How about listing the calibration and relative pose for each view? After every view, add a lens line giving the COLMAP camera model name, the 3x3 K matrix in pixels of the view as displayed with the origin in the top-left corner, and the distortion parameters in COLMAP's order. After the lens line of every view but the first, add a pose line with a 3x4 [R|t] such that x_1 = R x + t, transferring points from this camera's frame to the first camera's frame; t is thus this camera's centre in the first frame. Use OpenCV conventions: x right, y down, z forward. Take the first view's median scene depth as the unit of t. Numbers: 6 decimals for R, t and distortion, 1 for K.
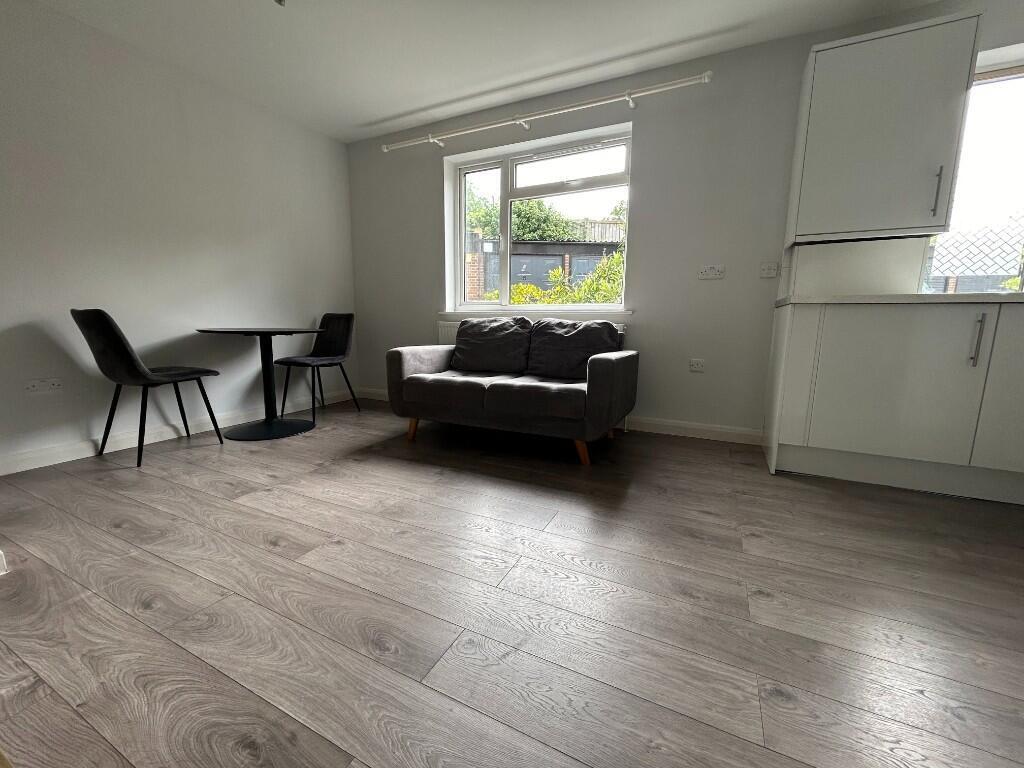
lens RADIAL K [[412.1, 0, 512.0], [0, 412.1, 384.0], [0, 0, 1]] dist [-0.001365, 0.000509]
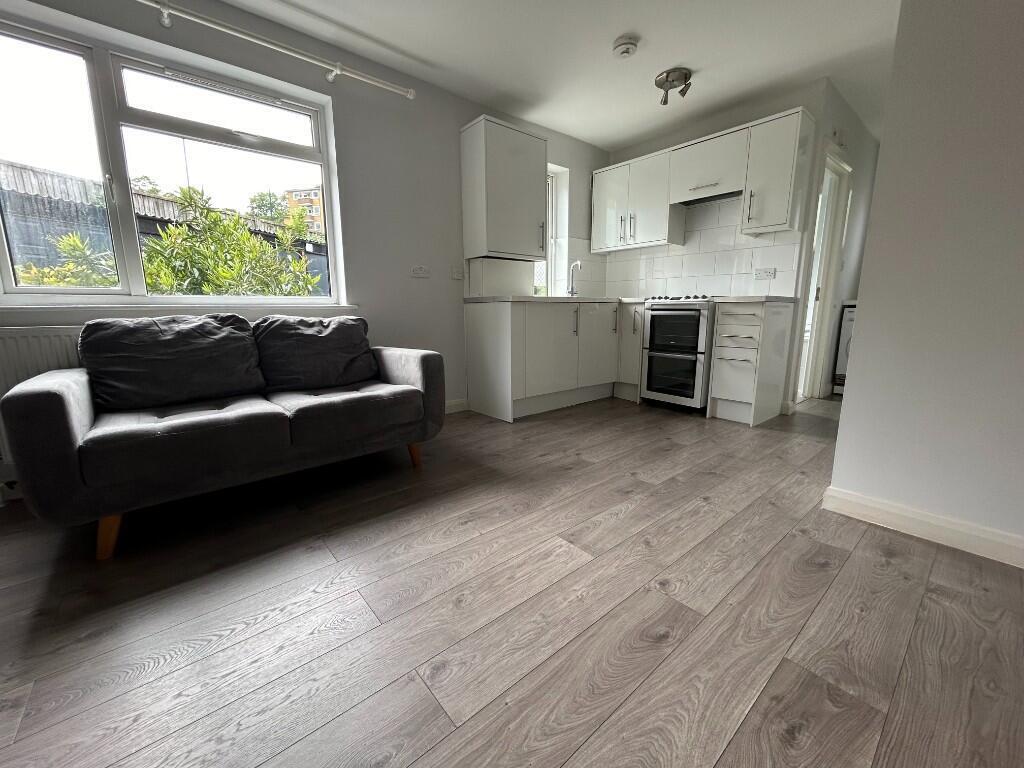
lens RADIAL K [[412.1, 0, 512.0], [0, 412.1, 384.0], [0, 0, 1]] dist [-0.001365, 0.000509]
pose [[0.400461, -0.174428, 0.899559, -0.700223], [0.153808, 0.980582, 0.121667, -0.094085], [-0.903313, 0.089636, 0.419513, 0.460628]]
